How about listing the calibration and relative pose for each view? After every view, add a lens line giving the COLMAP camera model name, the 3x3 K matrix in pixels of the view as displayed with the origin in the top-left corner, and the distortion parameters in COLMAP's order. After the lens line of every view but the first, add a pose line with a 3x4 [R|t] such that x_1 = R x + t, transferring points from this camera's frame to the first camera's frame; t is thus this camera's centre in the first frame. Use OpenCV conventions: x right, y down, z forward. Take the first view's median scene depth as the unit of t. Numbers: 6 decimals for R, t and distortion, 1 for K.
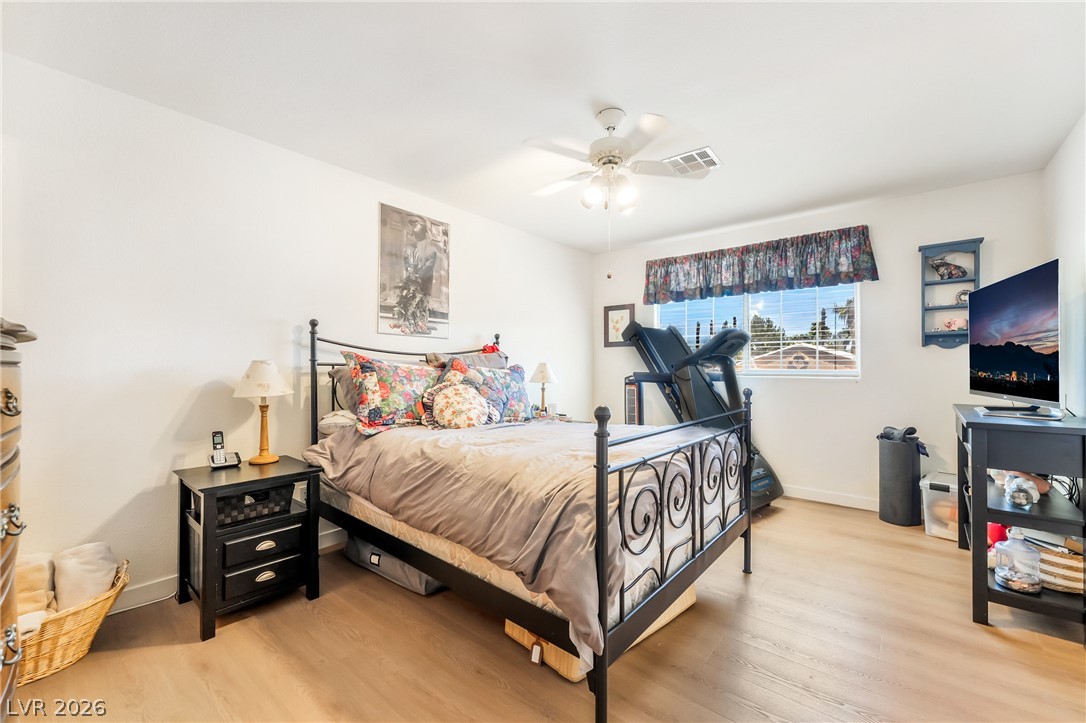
lens RADIAL K [[425.8, 0, 541.9], [0, 425.8, 365.3], [0, 0, 1]] dist [-0.000080, -0.000082]
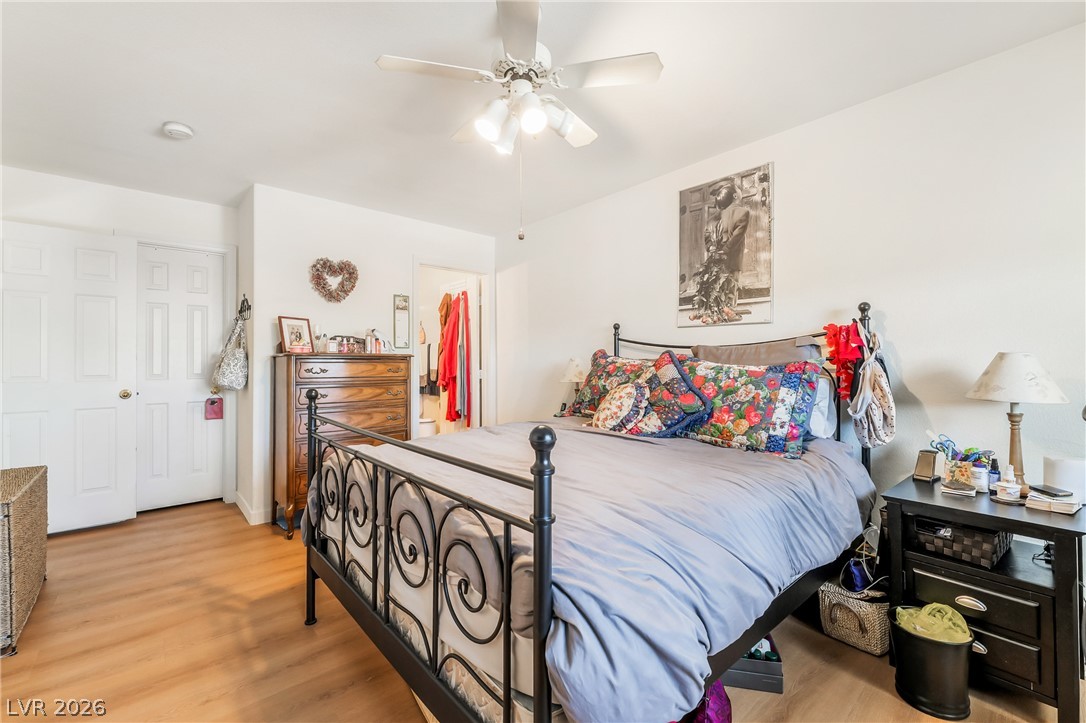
lens RADIAL K [[463.7, 0, 544.8], [0, 463.7, 352.7], [0, 0, 1]] dist [0.014980, 0.000283]
pose [[-0.141704, -0.028662, -0.989494, 0.645799], [-0.002314, 0.999588, -0.028623, 0.010708], [0.989906, -0.001766, -0.141712, 0.793671]]
